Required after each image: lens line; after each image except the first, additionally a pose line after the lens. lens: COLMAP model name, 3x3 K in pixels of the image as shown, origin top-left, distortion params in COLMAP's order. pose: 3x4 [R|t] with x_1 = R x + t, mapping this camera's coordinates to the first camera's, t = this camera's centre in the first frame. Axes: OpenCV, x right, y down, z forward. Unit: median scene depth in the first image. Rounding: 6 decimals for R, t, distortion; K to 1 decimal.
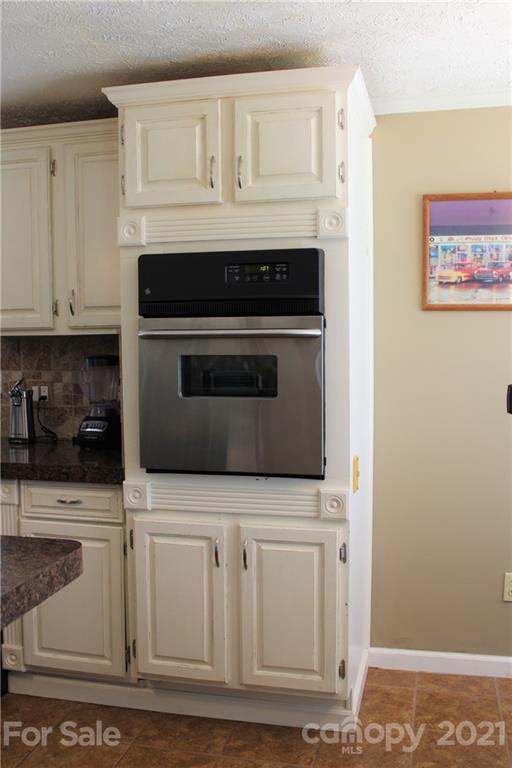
lens RADIAL K [[728.8, 0, 256.0], [0, 728.8, 384.0], [0, 0, 1]] dist [-0.004869, 0.000781]
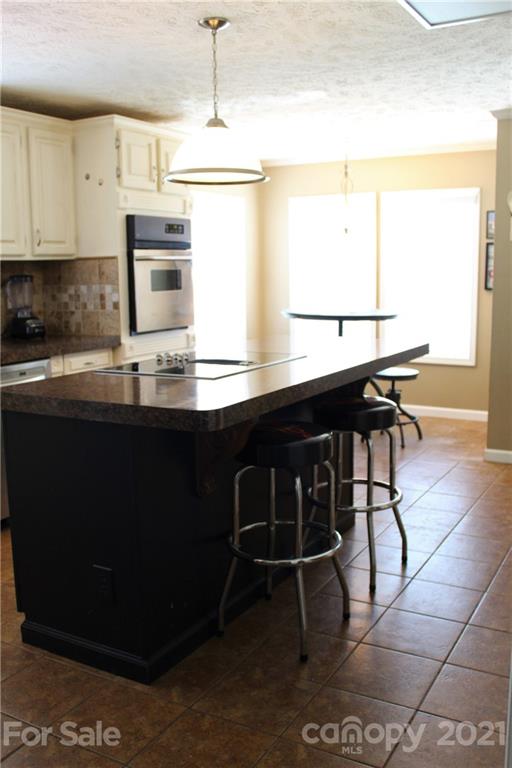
lens RADIAL K [[728.8, 0, 256.0], [0, 728.8, 384.0], [0, 0, 1]] dist [-0.004869, 0.000781]
pose [[0.258647, -0.149777, 0.954290, -1.846366], [0.085164, 0.987595, 0.131922, 0.027456], [-0.962210, 0.047150, 0.268194, 0.232281]]
